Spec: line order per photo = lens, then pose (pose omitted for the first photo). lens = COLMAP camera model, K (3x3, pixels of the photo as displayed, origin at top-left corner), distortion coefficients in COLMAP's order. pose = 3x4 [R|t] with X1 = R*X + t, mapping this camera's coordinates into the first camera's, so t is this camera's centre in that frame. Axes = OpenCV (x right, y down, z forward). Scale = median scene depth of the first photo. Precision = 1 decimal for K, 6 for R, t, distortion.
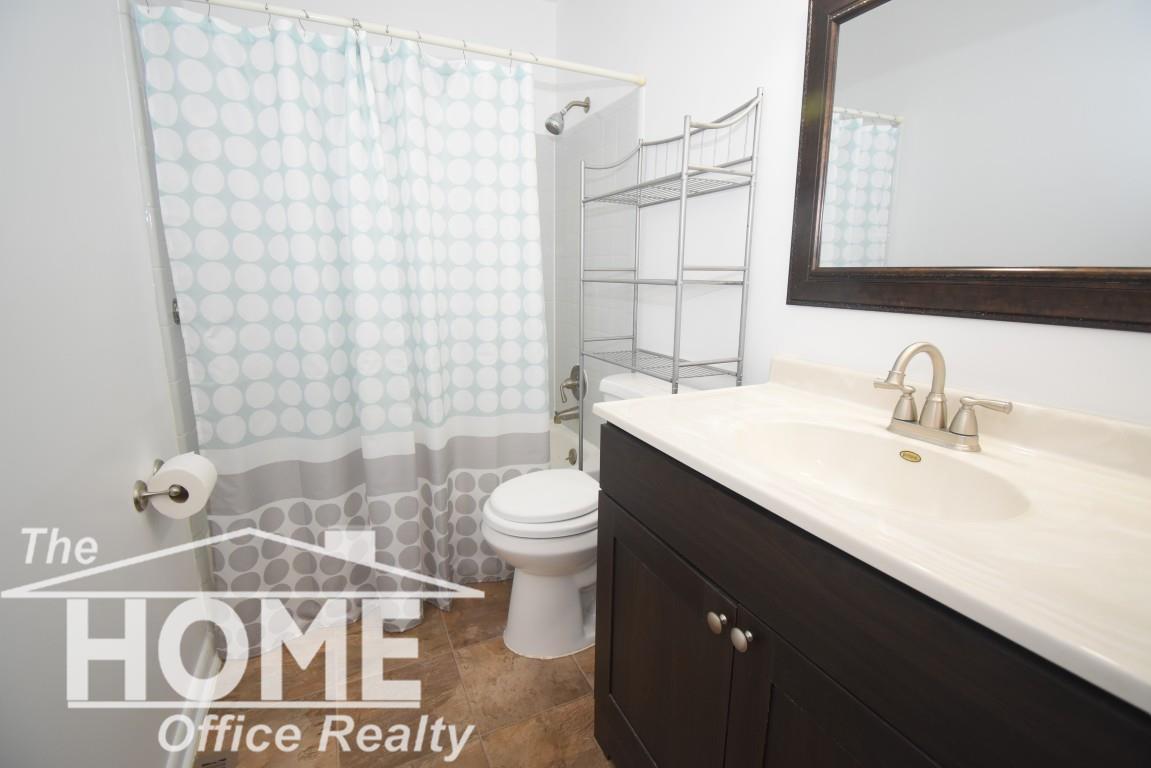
lens RADIAL K [[505.6, 0, 580.7], [0, 505.6, 371.8], [0, 0, 1]] dist [0.025306, -0.030229]
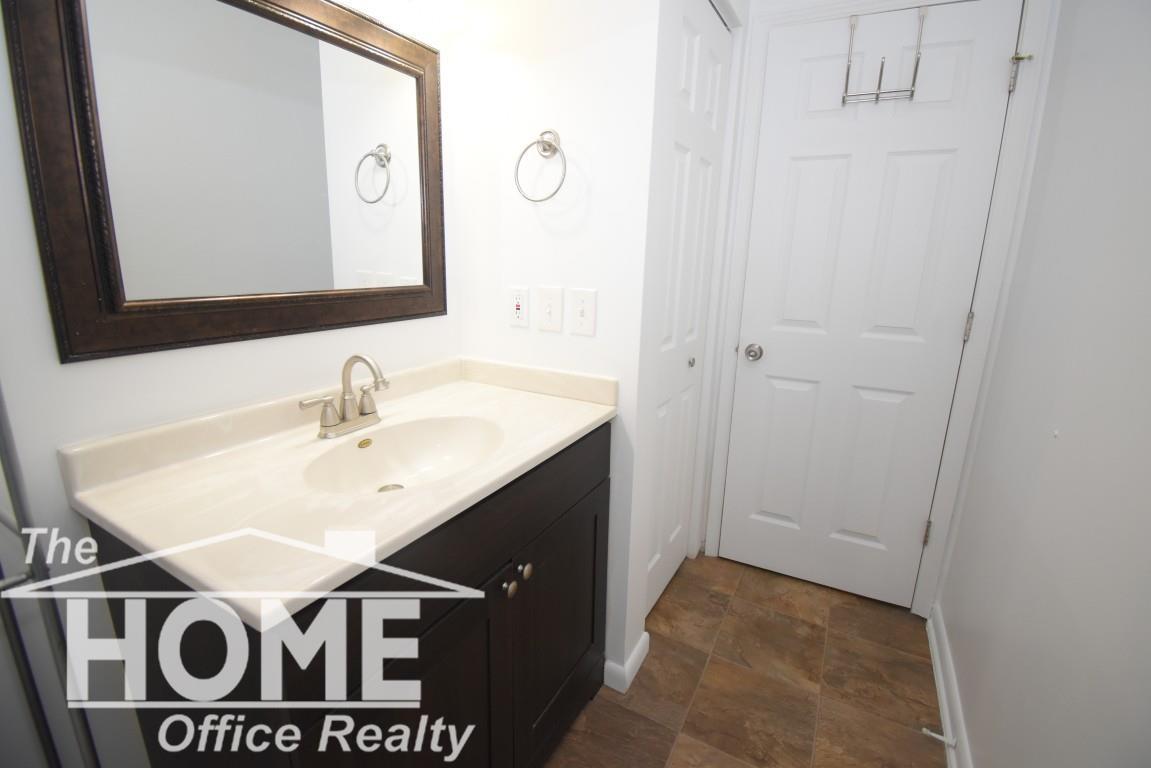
lens RADIAL K [[505.6, 0, 580.7], [0, 505.6, 371.8], [0, 0, 1]] dist [0.025306, -0.030229]
pose [[-0.578330, -0.185406, 0.794455, -0.618256], [0.148439, 0.933661, 0.325951, -0.325444], [-0.802185, 0.306435, -0.512442, 1.156240]]
